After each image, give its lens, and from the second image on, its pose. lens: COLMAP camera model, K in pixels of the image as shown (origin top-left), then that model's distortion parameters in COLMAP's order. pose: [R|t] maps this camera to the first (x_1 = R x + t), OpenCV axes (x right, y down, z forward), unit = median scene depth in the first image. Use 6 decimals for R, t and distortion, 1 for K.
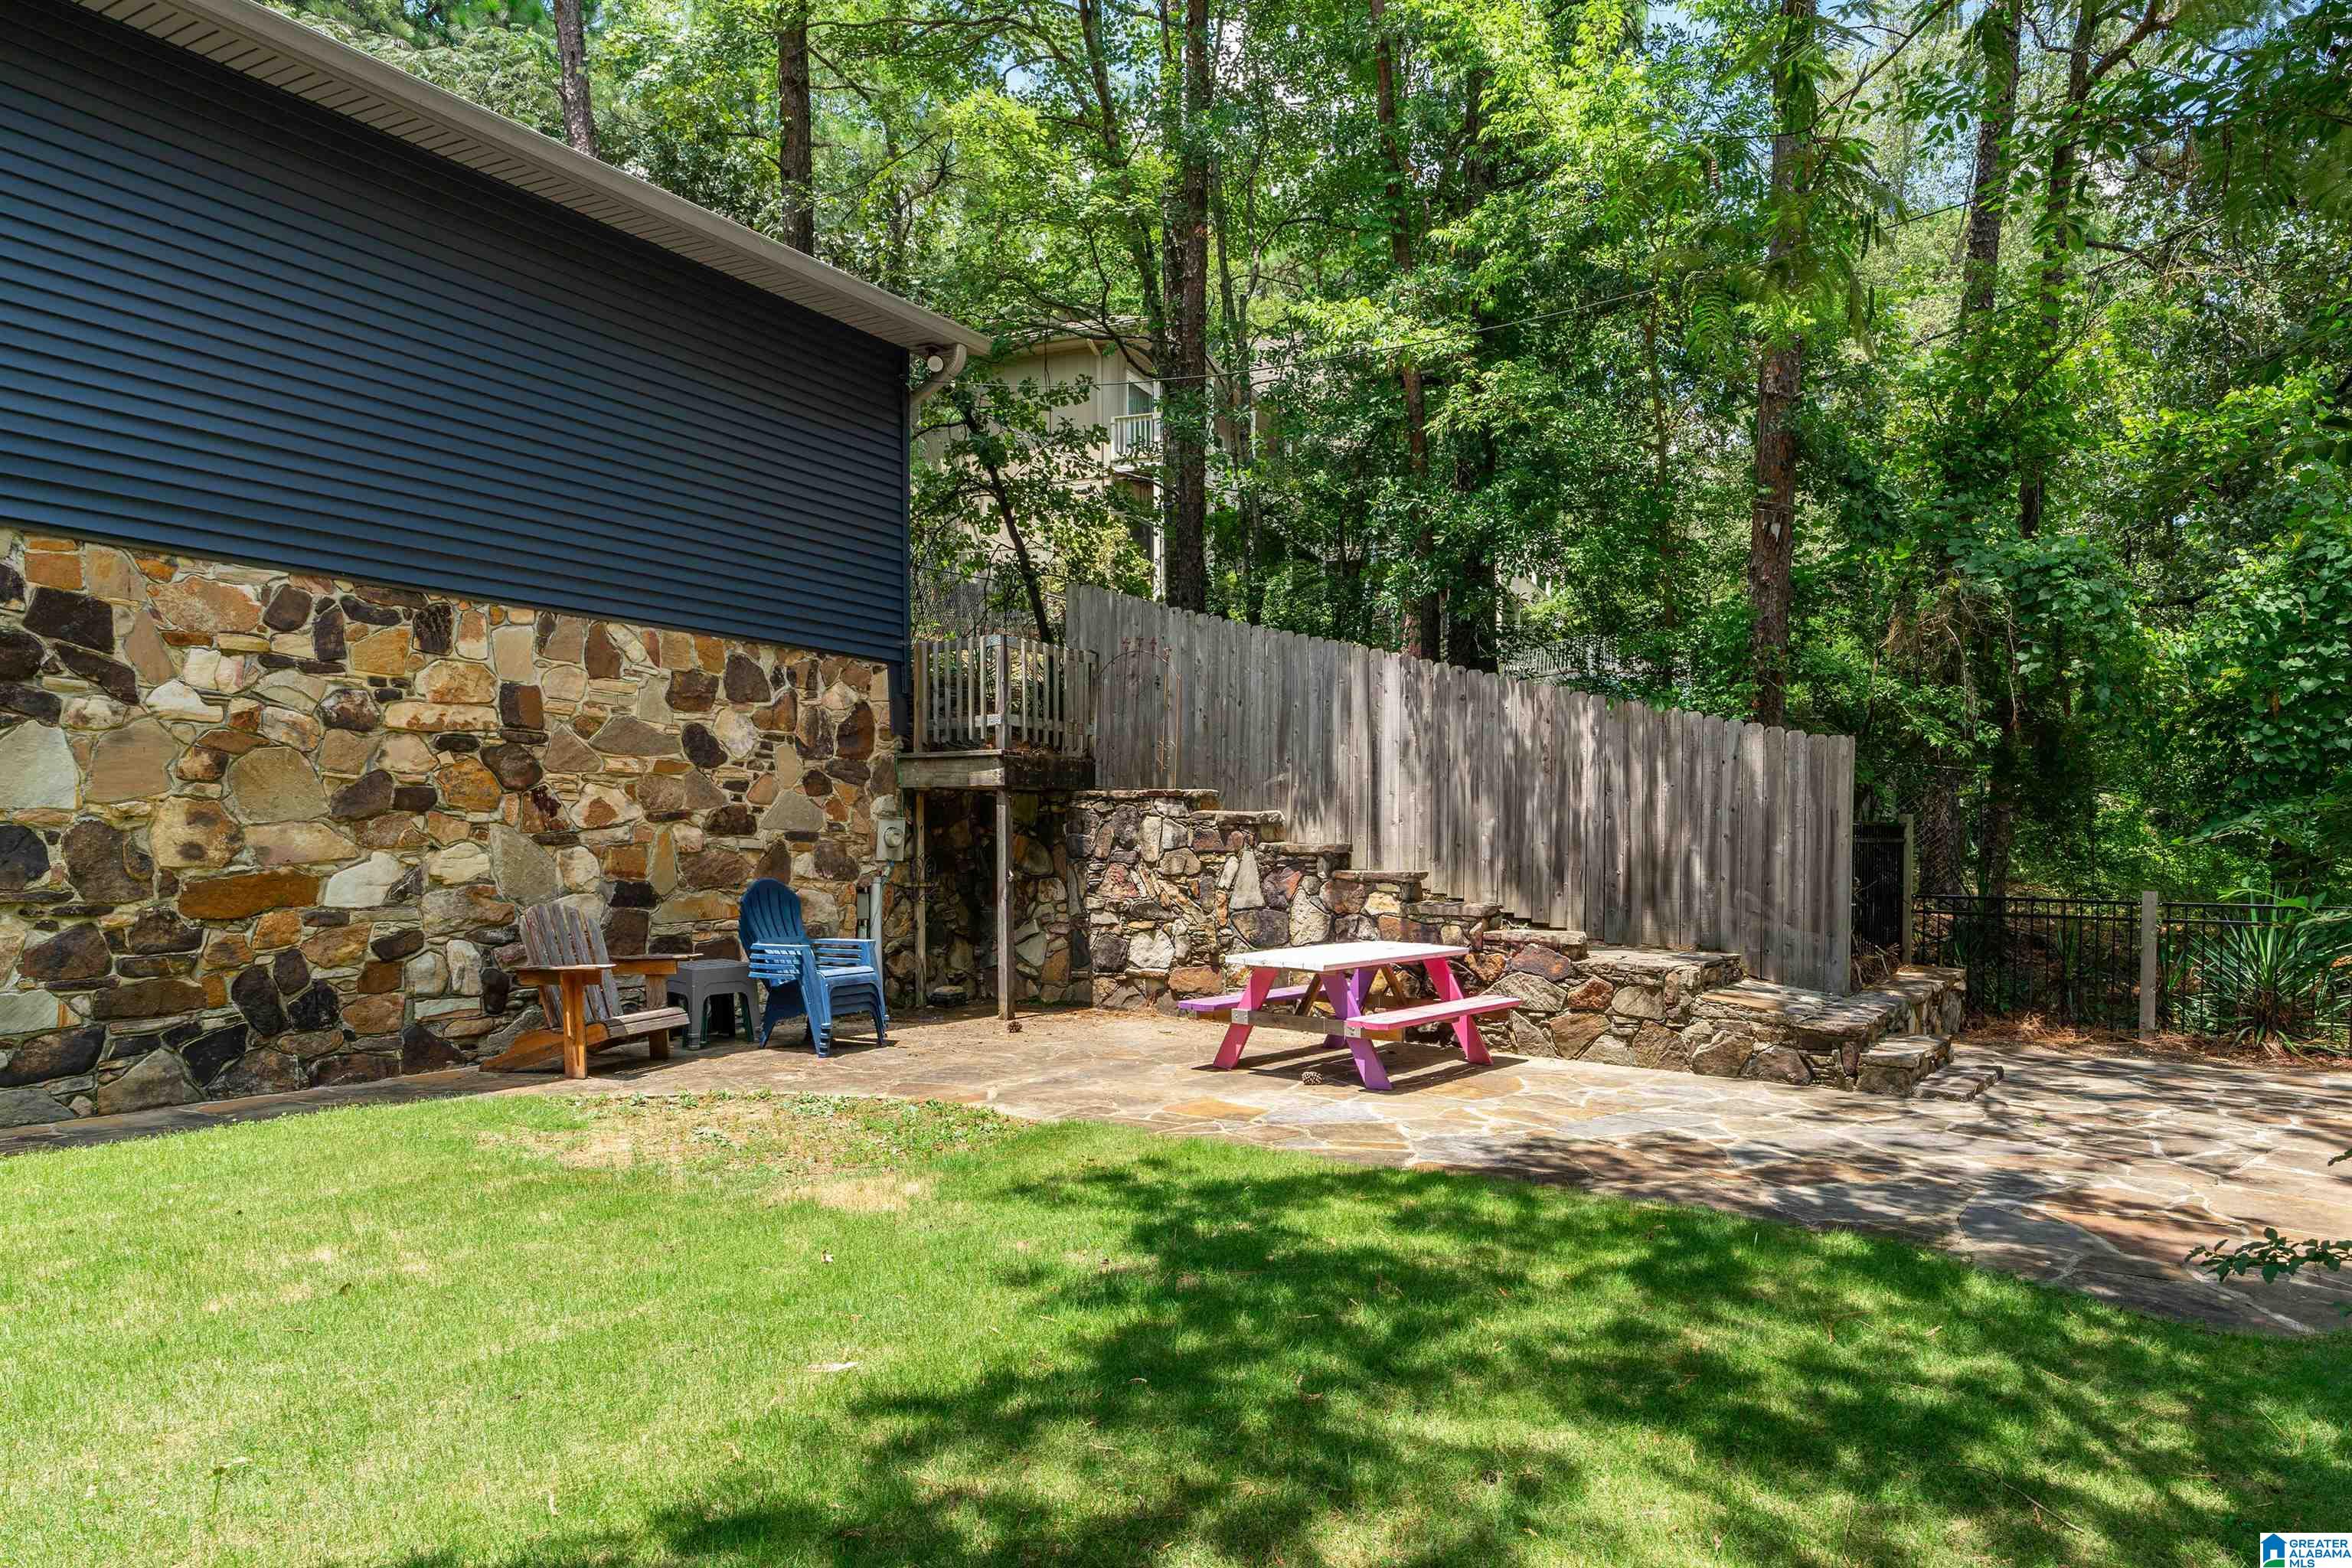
lens RADIAL K [[1409.3, 0, 1177.7], [0, 1409.3, 843.7], [0, 0, 1]] dist [0.003685, 0.000436]
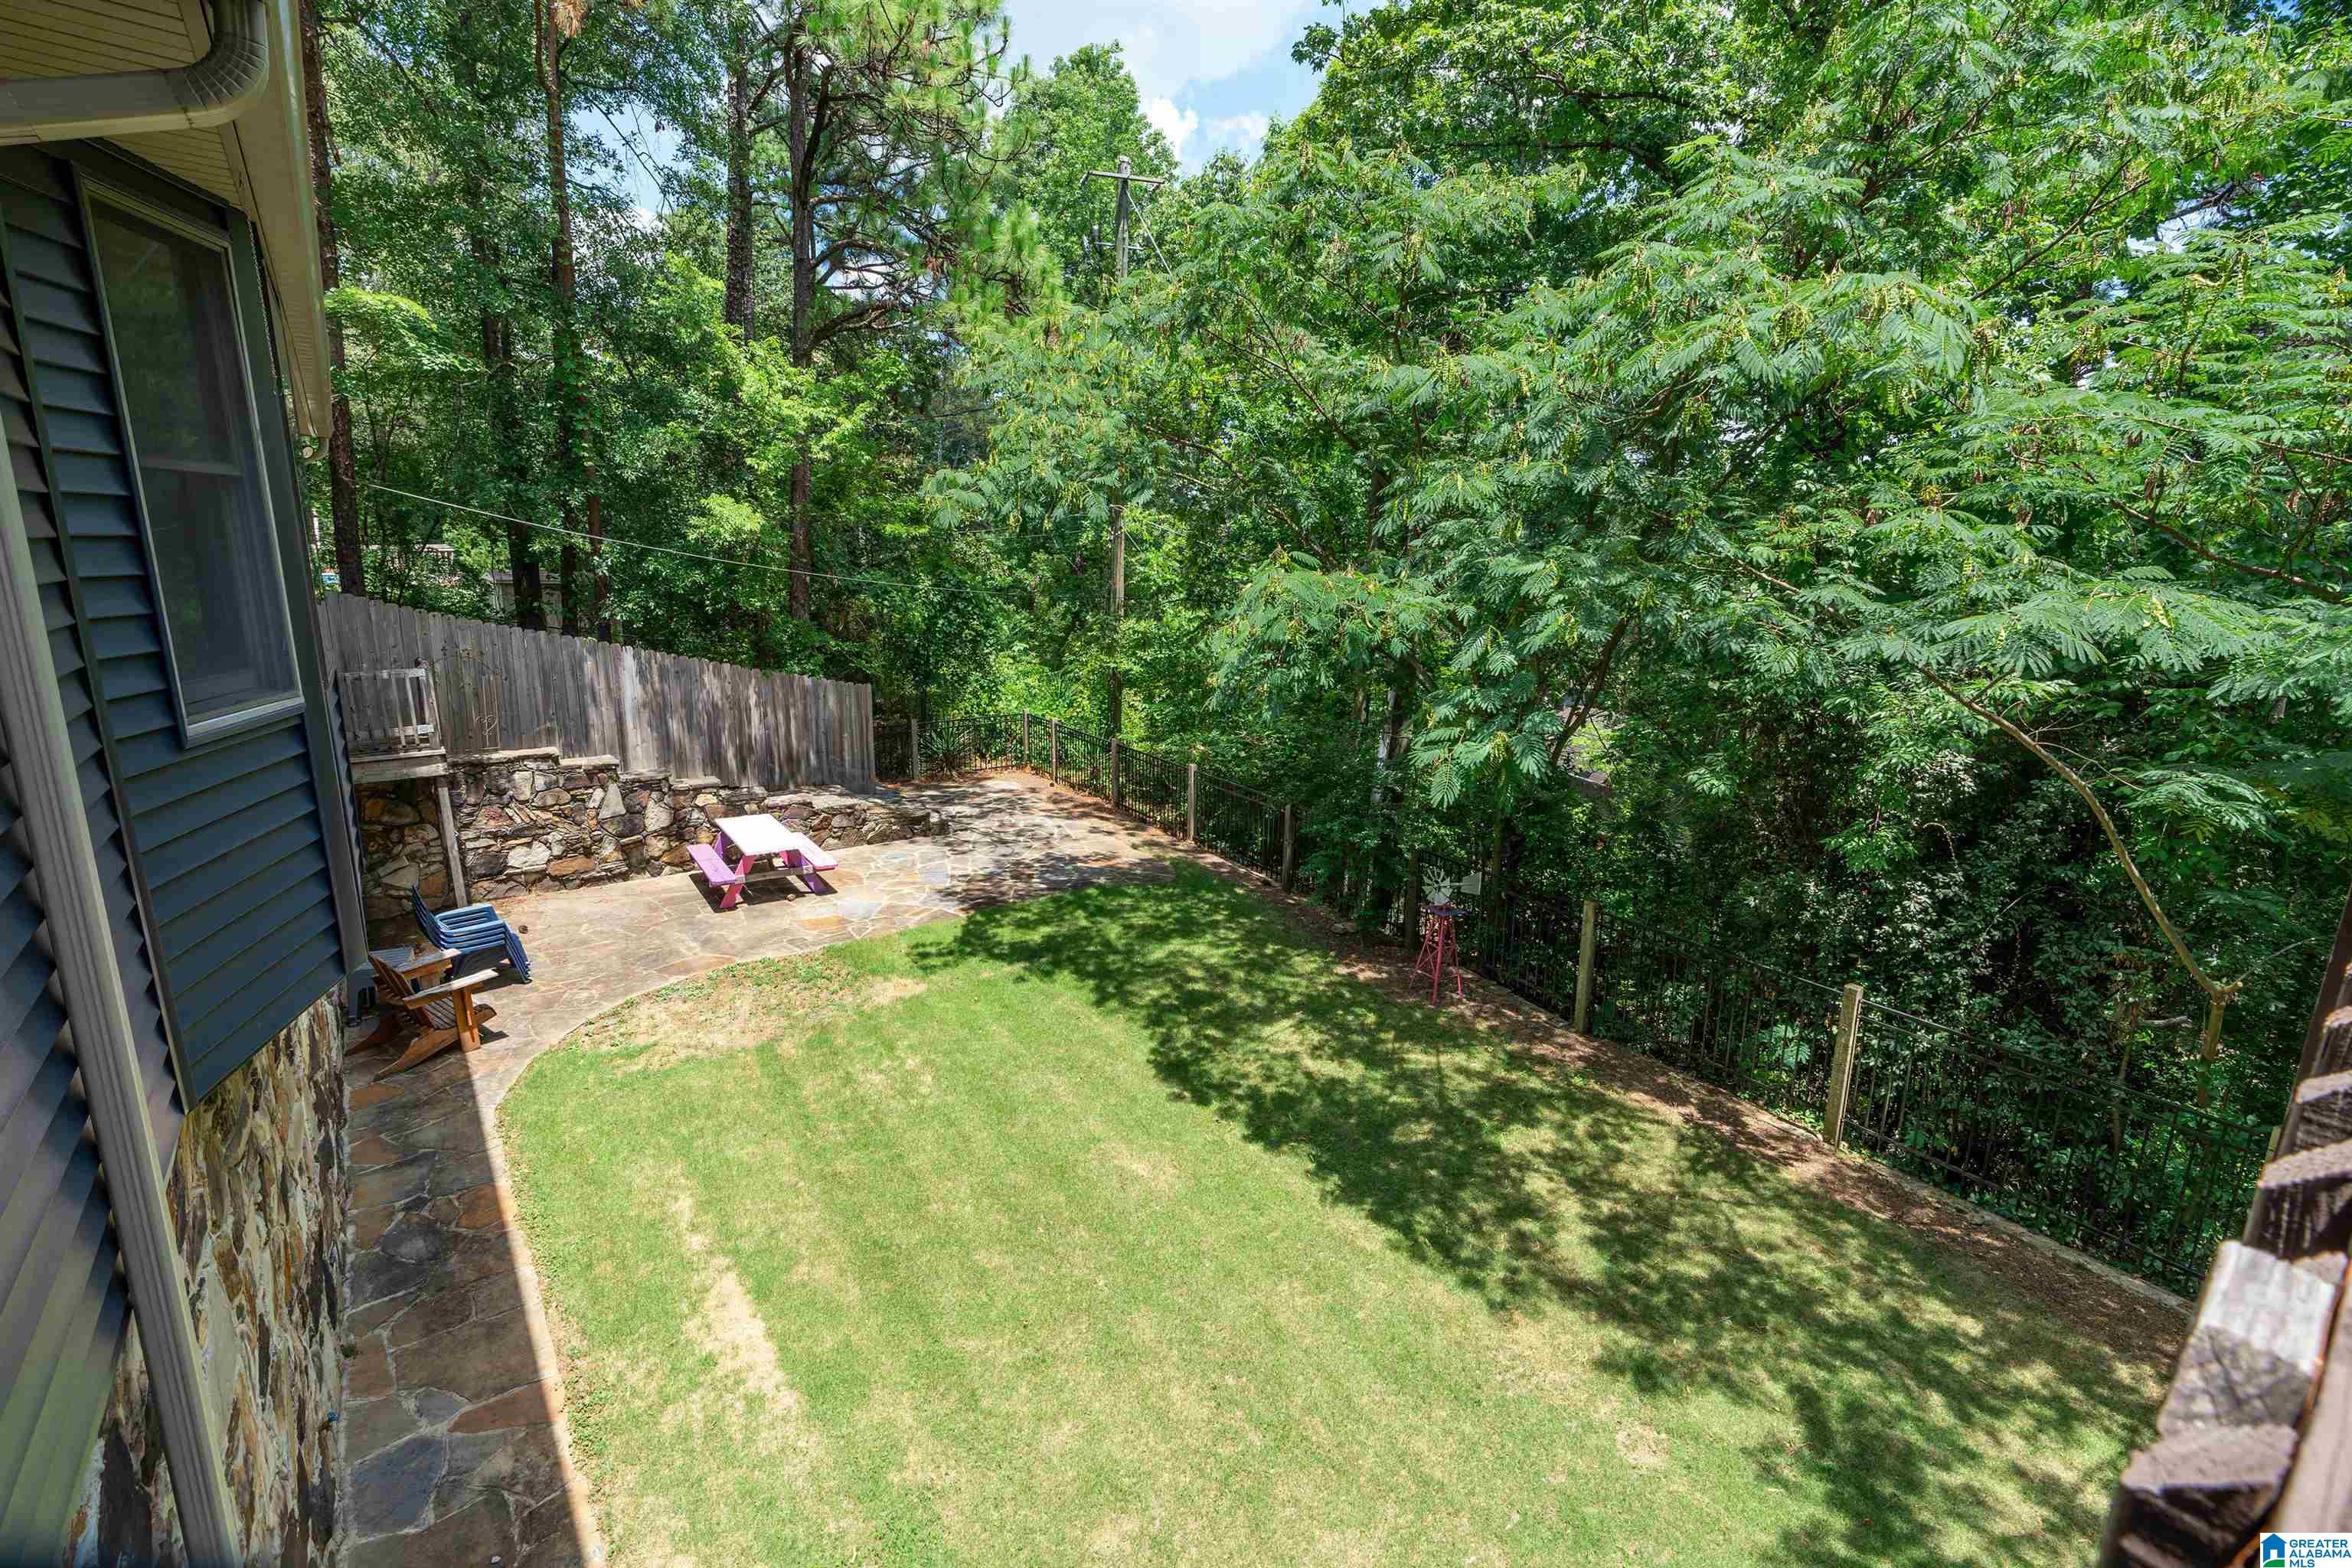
lens RADIAL K [[1029.3, 0, 1173.6], [0, 1029.3, 749.9], [0, 0, 1]] dist [0.000135, -0.000044]
pose [[0.340228, -0.186220, 0.921720, -0.835012], [0.000425, 0.980225, 0.197884, -0.273638], [-0.940343, -0.066934, 0.333579, -0.037272]]
